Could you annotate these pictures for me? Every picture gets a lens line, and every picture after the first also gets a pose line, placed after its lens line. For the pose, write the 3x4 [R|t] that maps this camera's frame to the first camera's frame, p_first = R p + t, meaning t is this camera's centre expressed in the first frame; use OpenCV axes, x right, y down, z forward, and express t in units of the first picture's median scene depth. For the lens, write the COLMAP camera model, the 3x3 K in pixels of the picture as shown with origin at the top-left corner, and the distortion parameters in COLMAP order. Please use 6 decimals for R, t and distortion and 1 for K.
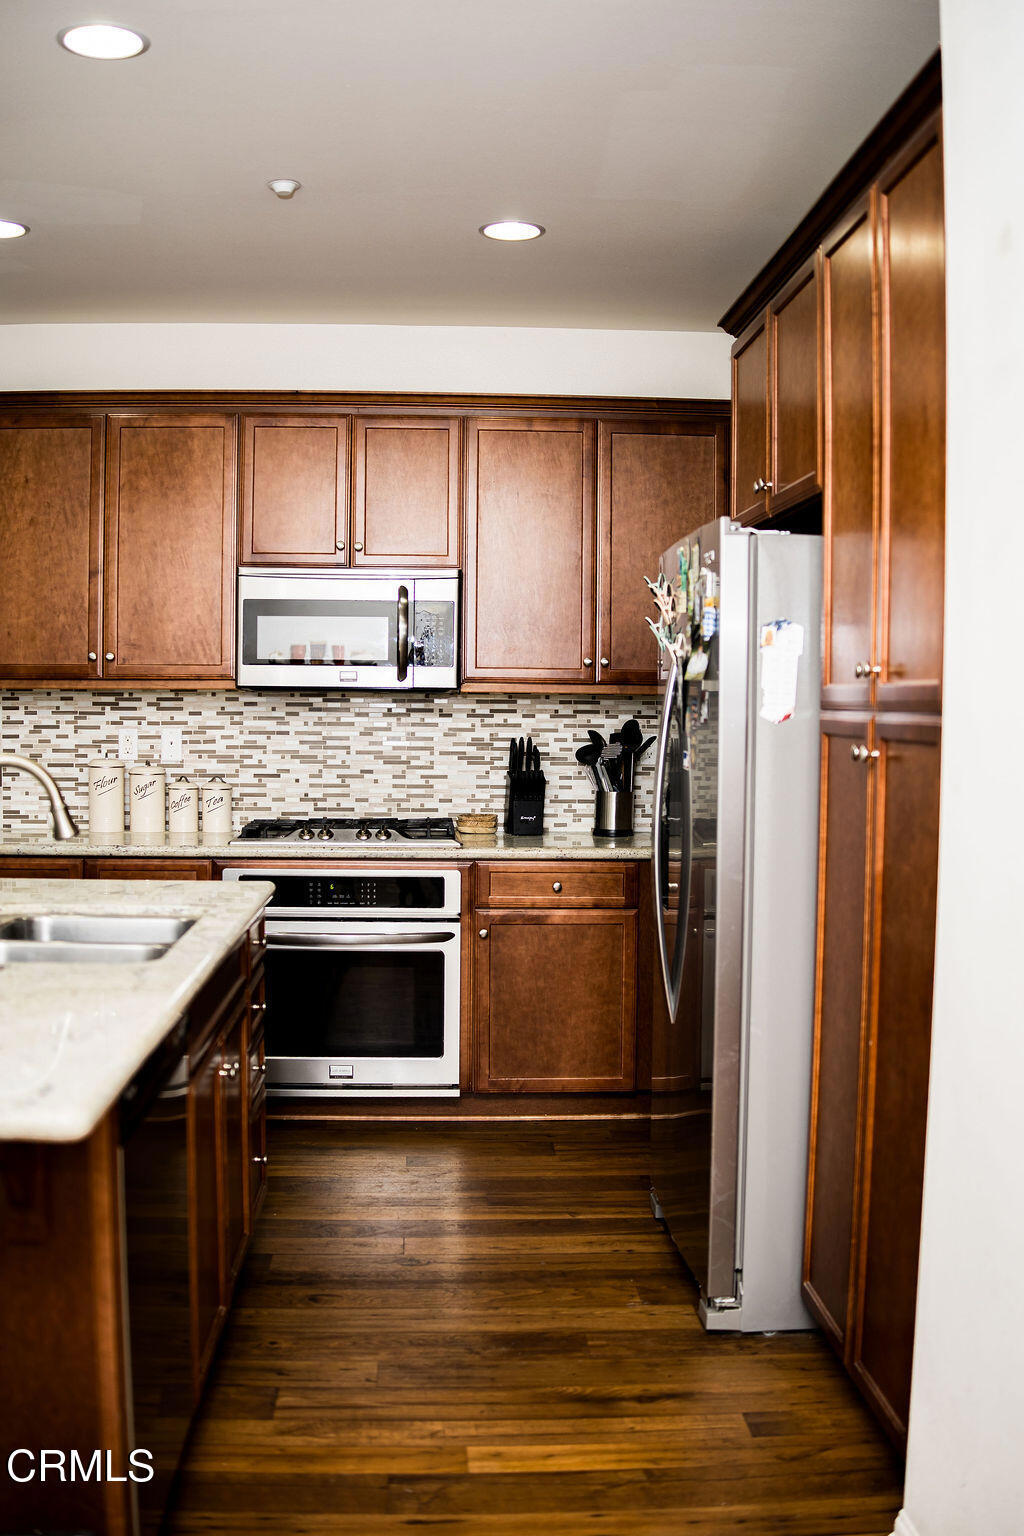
lens RADIAL K [[1647.1, 0, 512.0], [0, 1647.1, 768.0], [0, 0, 1]] dist [-0.108333, 0.007215]
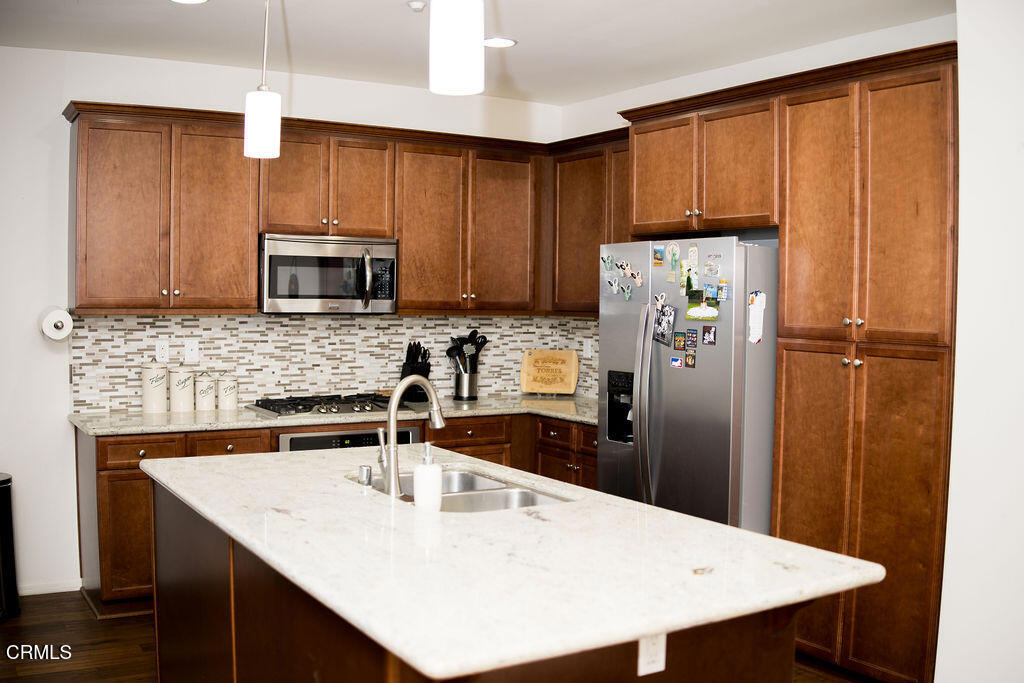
lens RADIAL K [[1098.1, 0, 512.0], [0, 1098.1, 341.5], [0, 0, 1]] dist [-0.108333, 0.007215]
pose [[0.868298, -0.018272, 0.495705, -0.441848], [0.014040, 0.999826, 0.012262, -0.030558], [-0.495843, -0.003687, 0.868404, 0.015810]]
